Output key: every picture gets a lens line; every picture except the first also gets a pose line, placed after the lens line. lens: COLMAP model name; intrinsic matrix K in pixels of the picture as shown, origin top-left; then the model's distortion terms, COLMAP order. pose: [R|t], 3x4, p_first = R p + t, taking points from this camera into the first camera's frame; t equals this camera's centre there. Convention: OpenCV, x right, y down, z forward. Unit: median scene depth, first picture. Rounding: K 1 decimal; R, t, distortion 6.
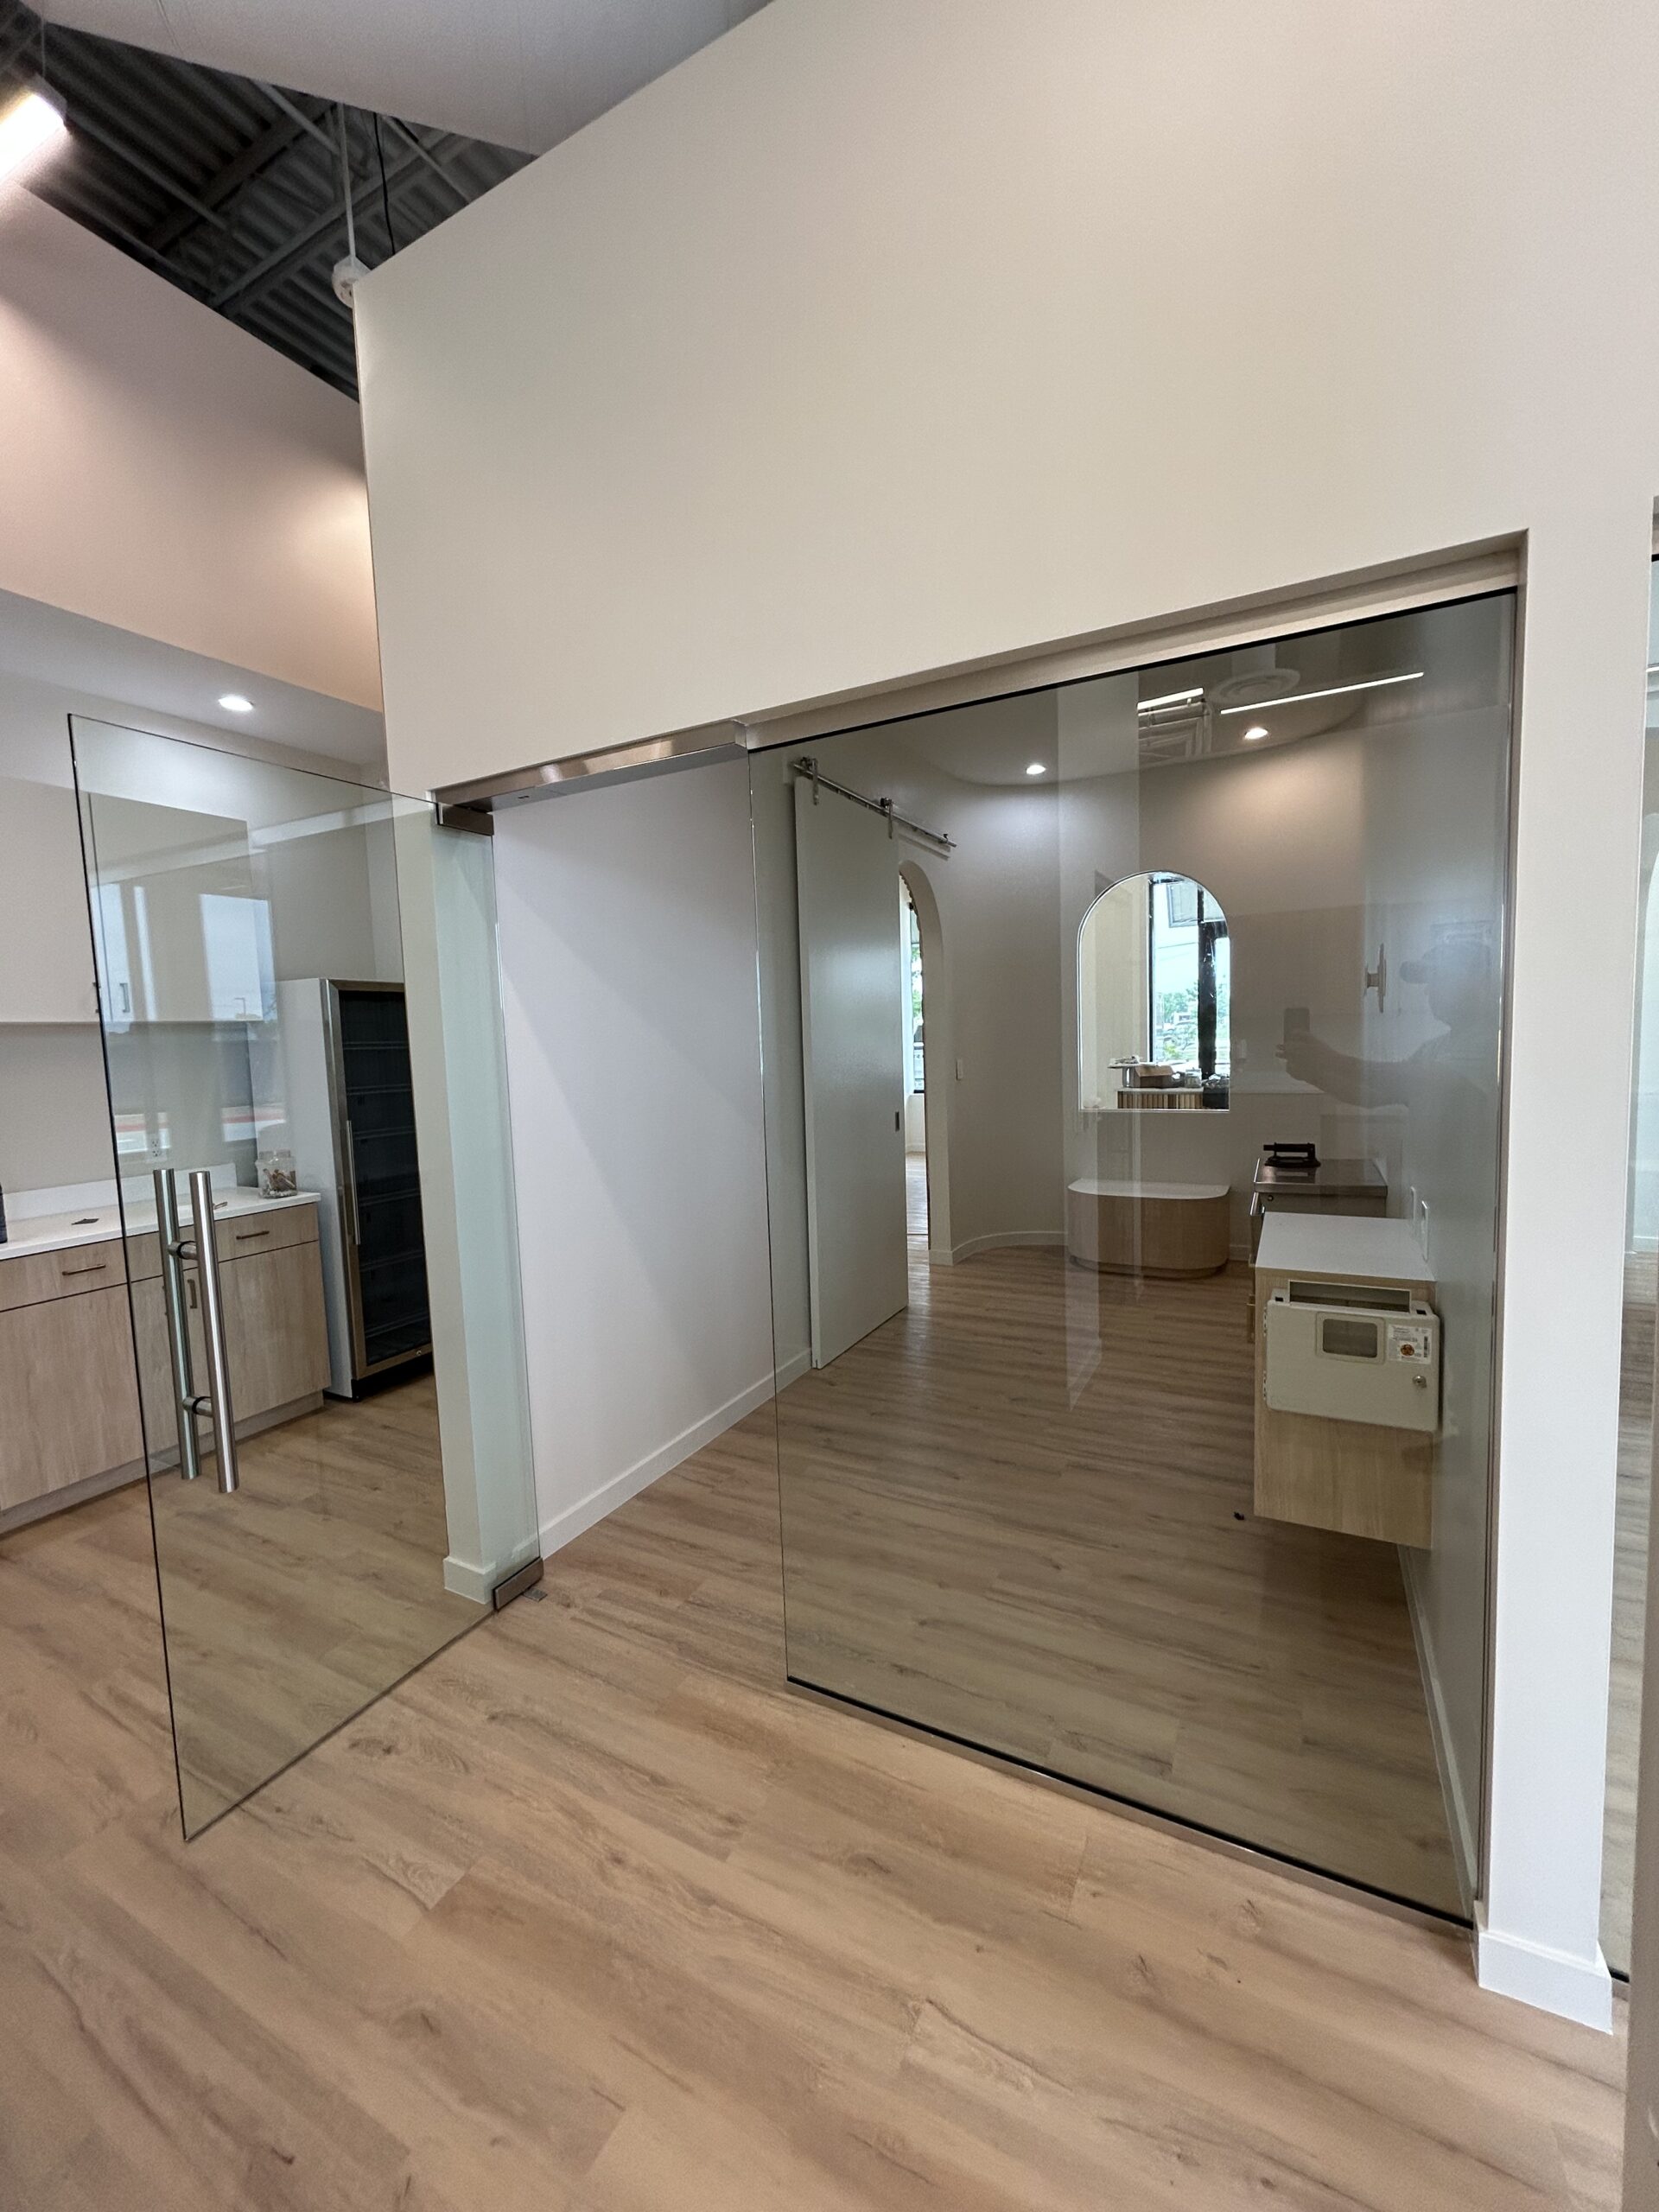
lens RADIAL K [[886.9, 0, 832.0], [0, 886.9, 1105.3], [0, 0, 1]] dist [0.003364, 0.000811]
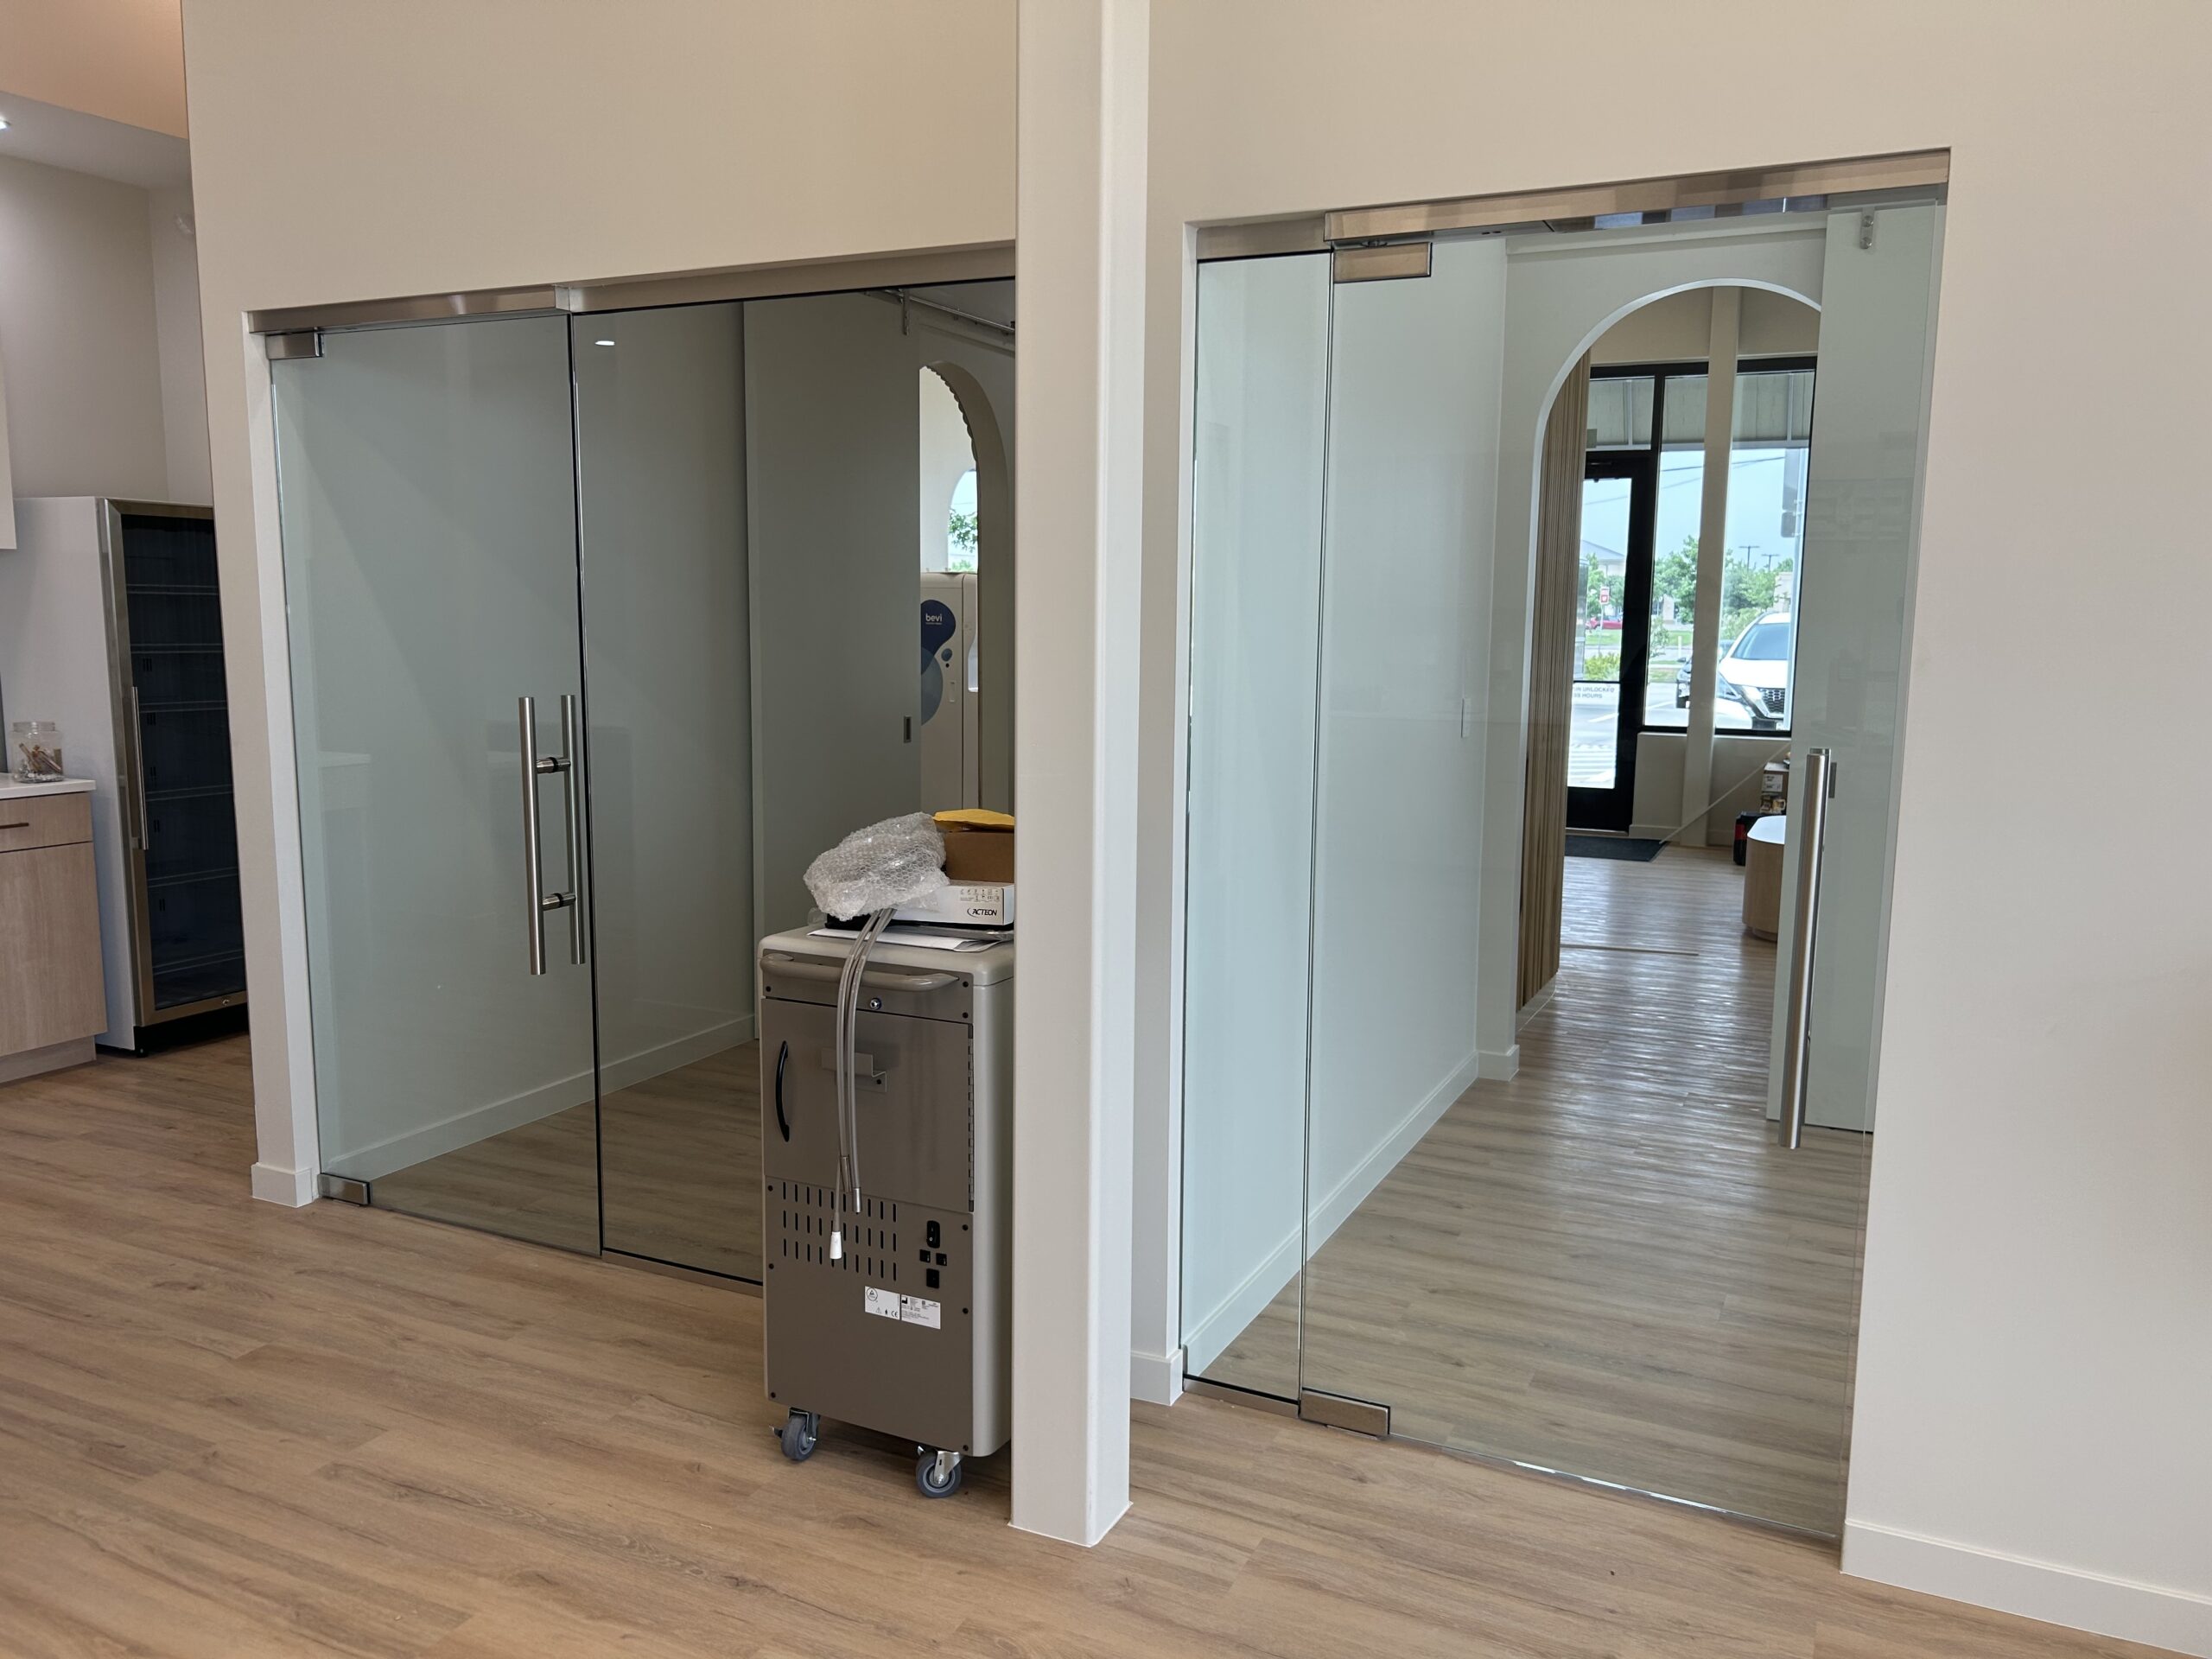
lens RADIAL K [[1658.7, 0, 1109.2], [0, 1658.7, 831.0], [0, 0, 1]] dist [0.021371, -0.002984]
pose [[0.997803, 0.039937, 0.052855, 0.227366], [-0.042762, 0.997655, 0.053432, 0.029656], [-0.050597, -0.055575, 0.997172, -0.497270]]
